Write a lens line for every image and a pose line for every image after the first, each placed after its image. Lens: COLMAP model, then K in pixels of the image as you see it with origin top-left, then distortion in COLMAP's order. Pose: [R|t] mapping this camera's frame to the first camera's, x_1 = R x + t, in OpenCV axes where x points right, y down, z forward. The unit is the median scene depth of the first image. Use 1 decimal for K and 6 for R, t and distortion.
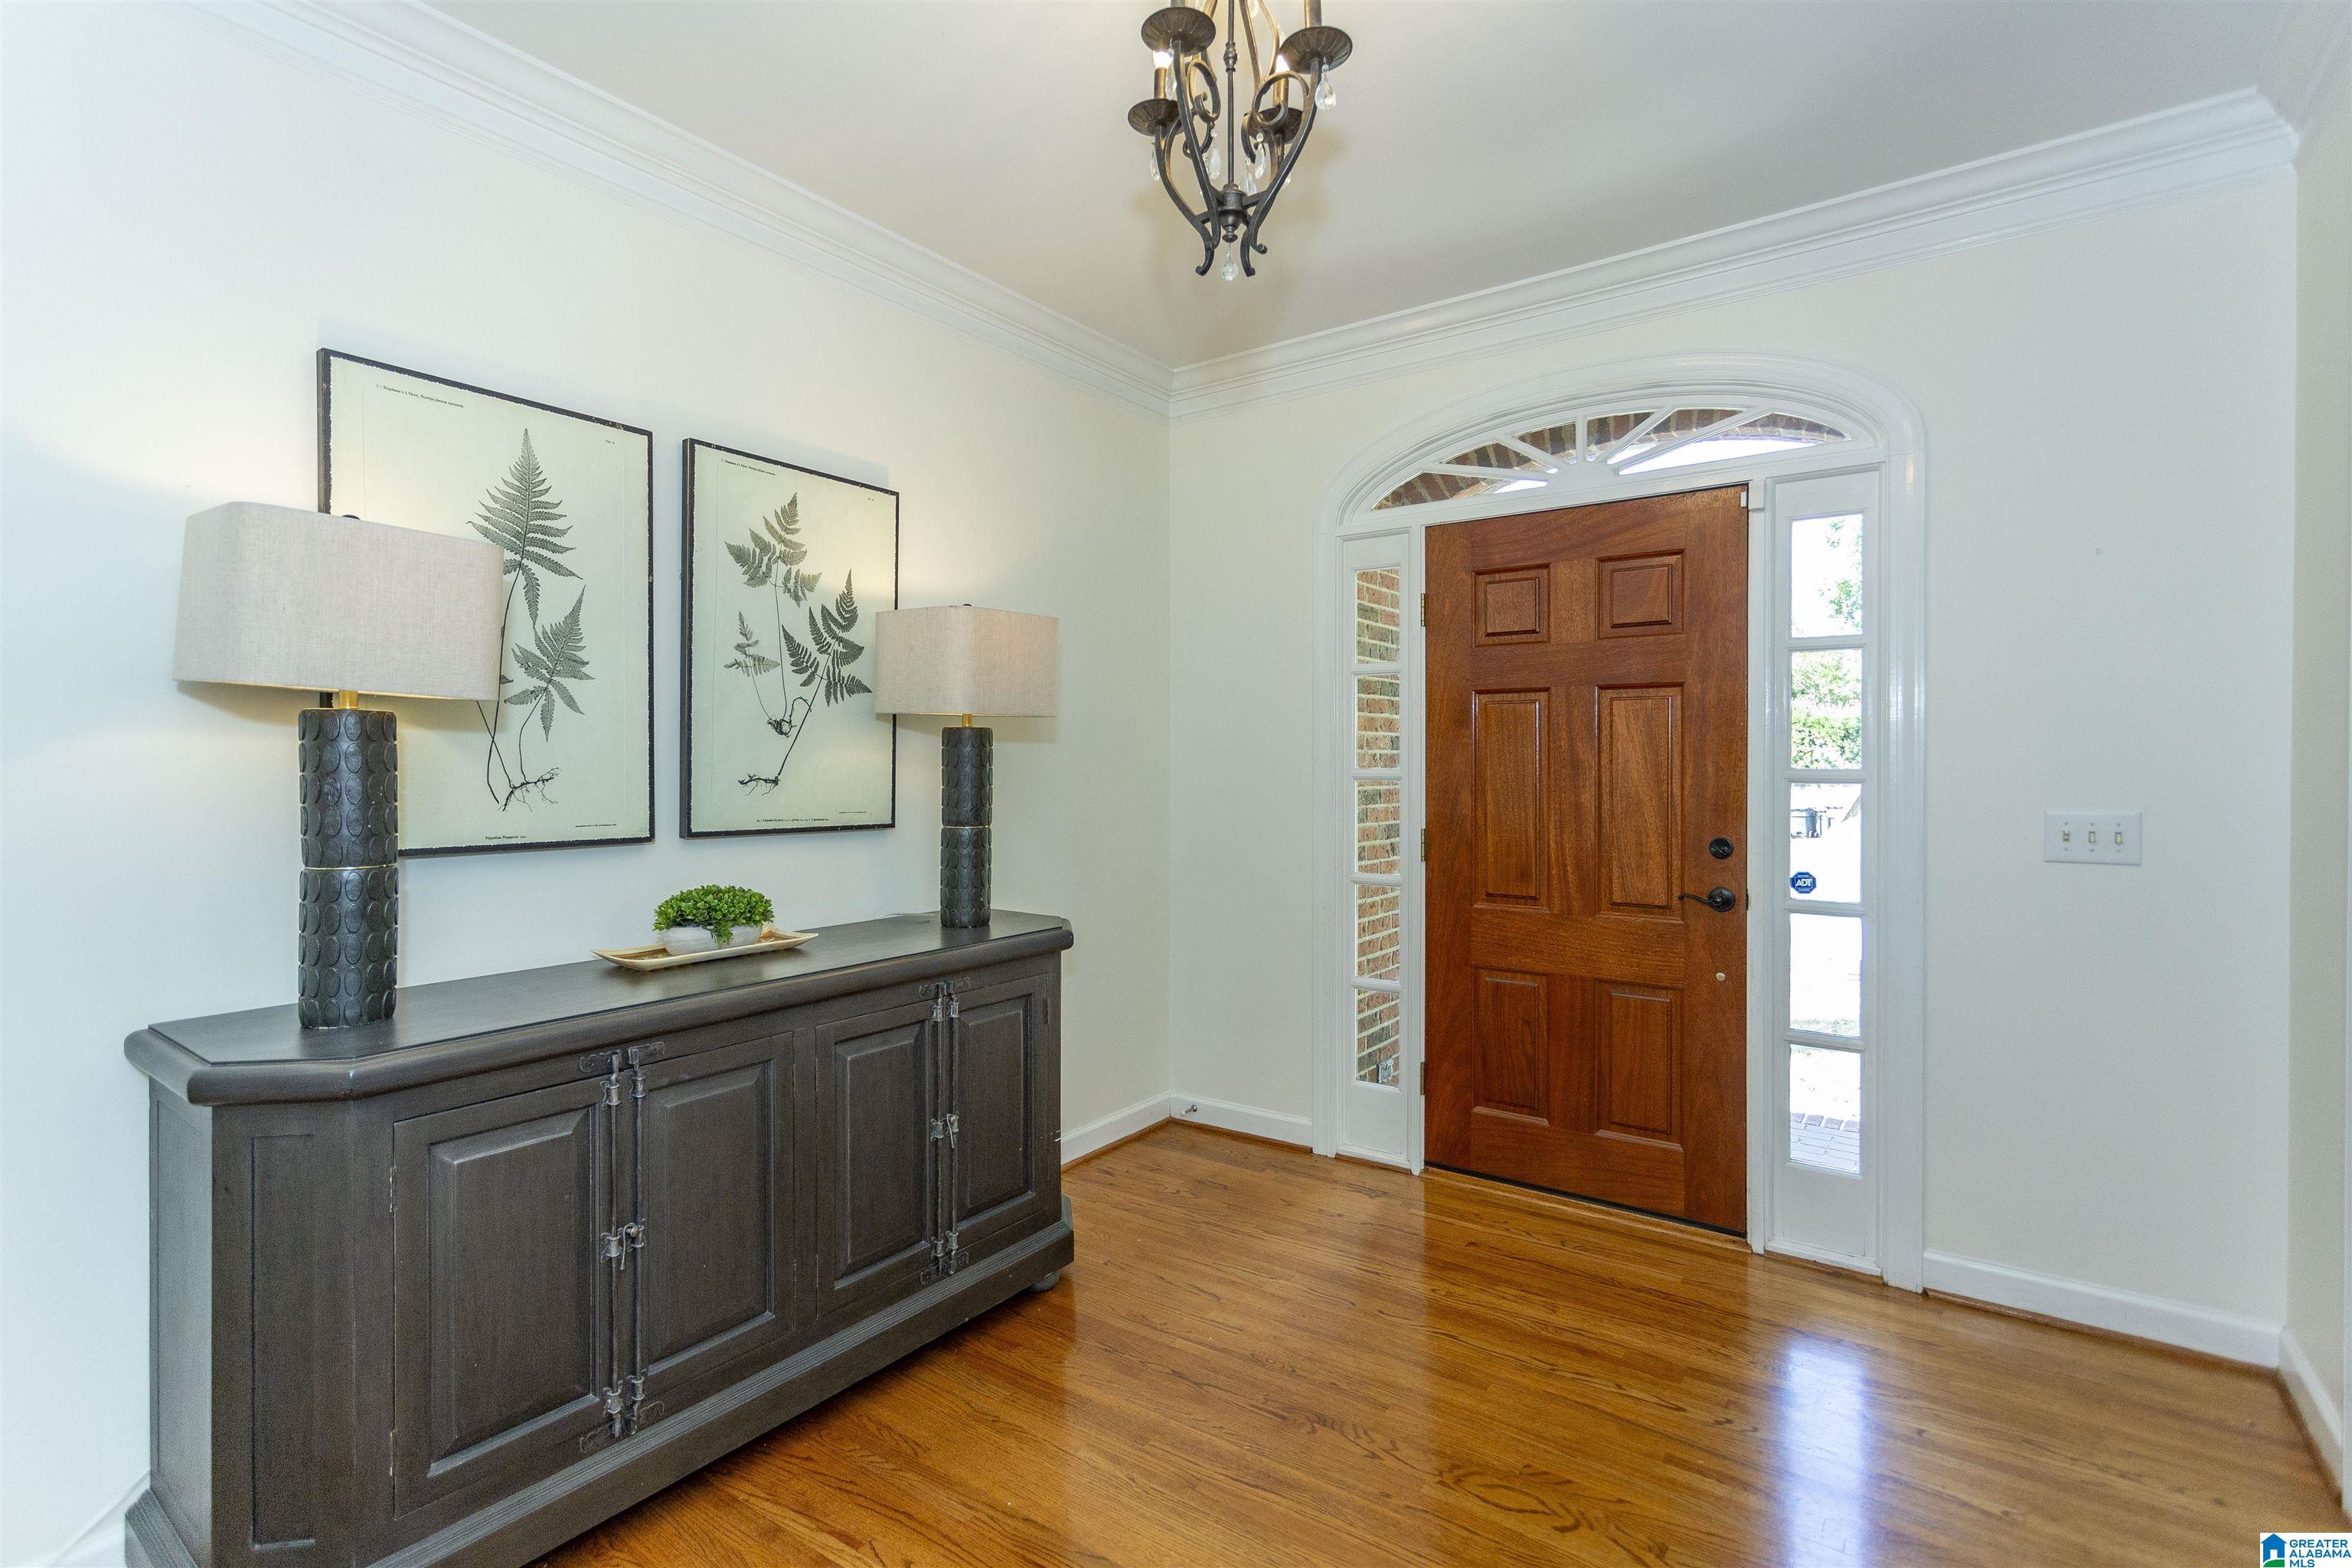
lens RADIAL K [[1101.0, 0, 1177.3], [0, 1101.0, 775.4], [0, 0, 1]] dist [0.001395, 0.000558]
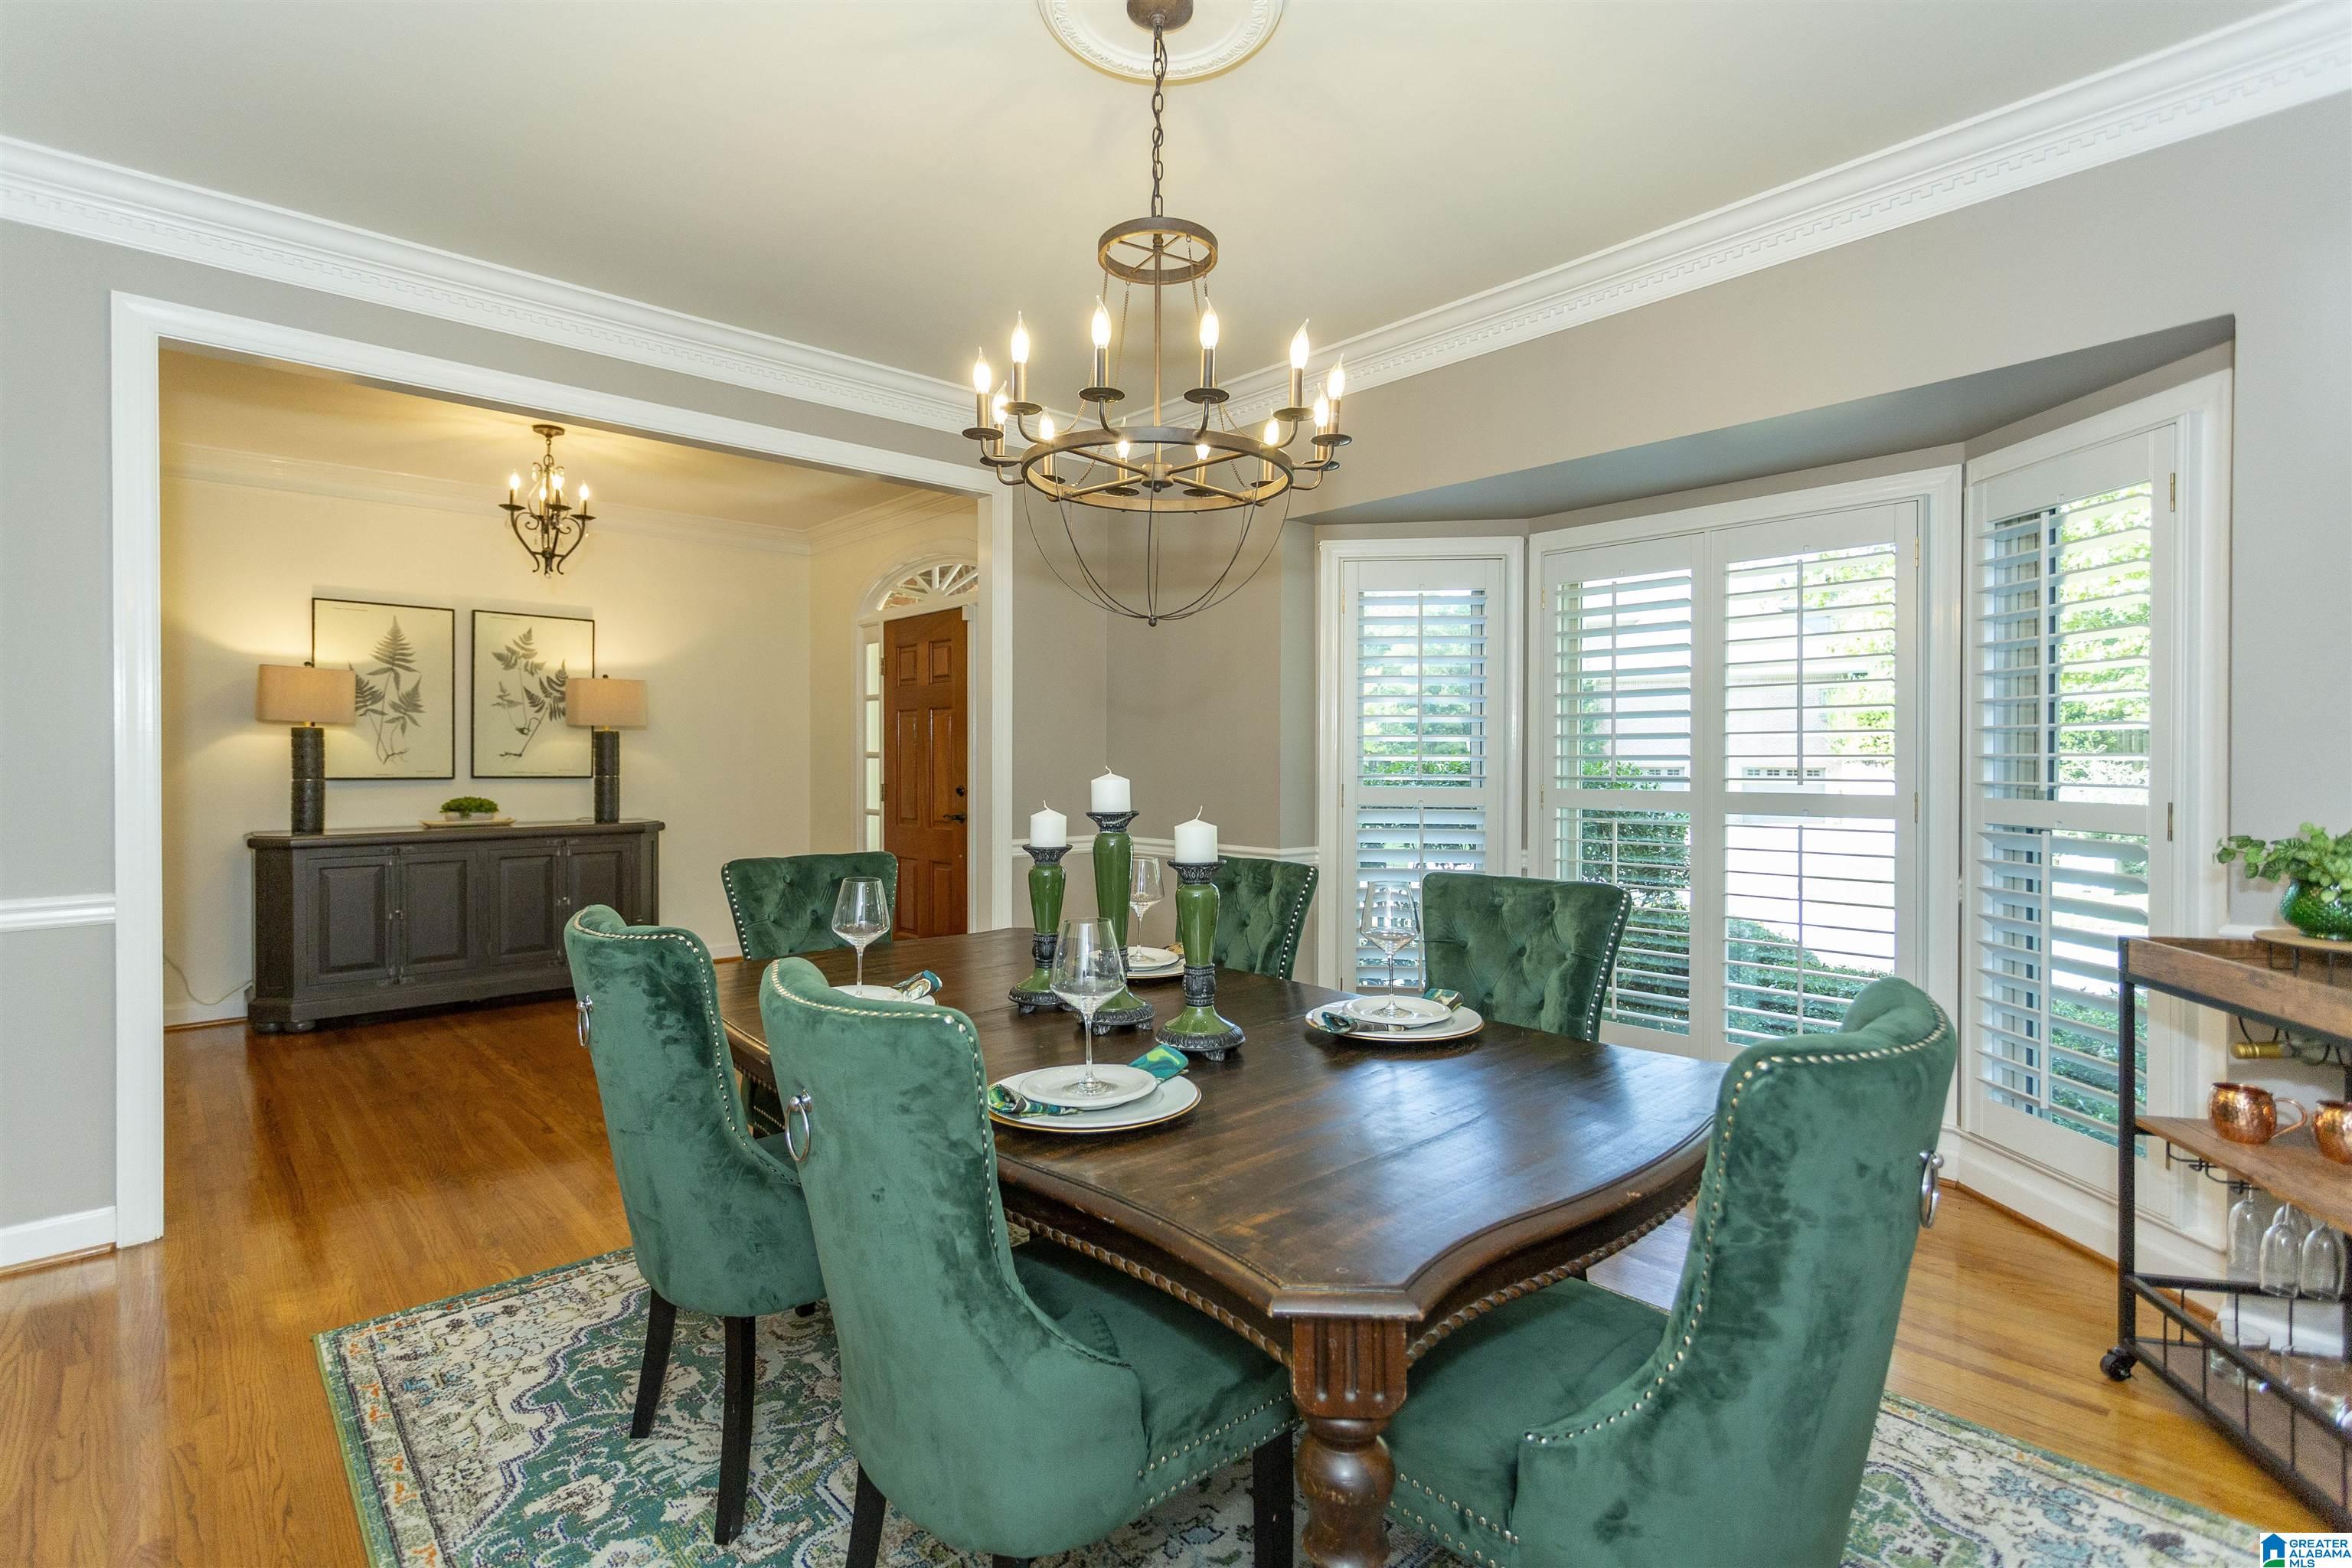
lens RADIAL K [[1101.0, 0, 1173.6], [0, 1101.0, 767.1], [0, 0, 1]] dist [0.001395, 0.000558]
pose [[0.979733, 0.003392, -0.200280, 1.439403], [-0.004512, 0.999977, -0.005136, 0.036378], [0.200258, 0.005936, 0.979725, -0.971989]]
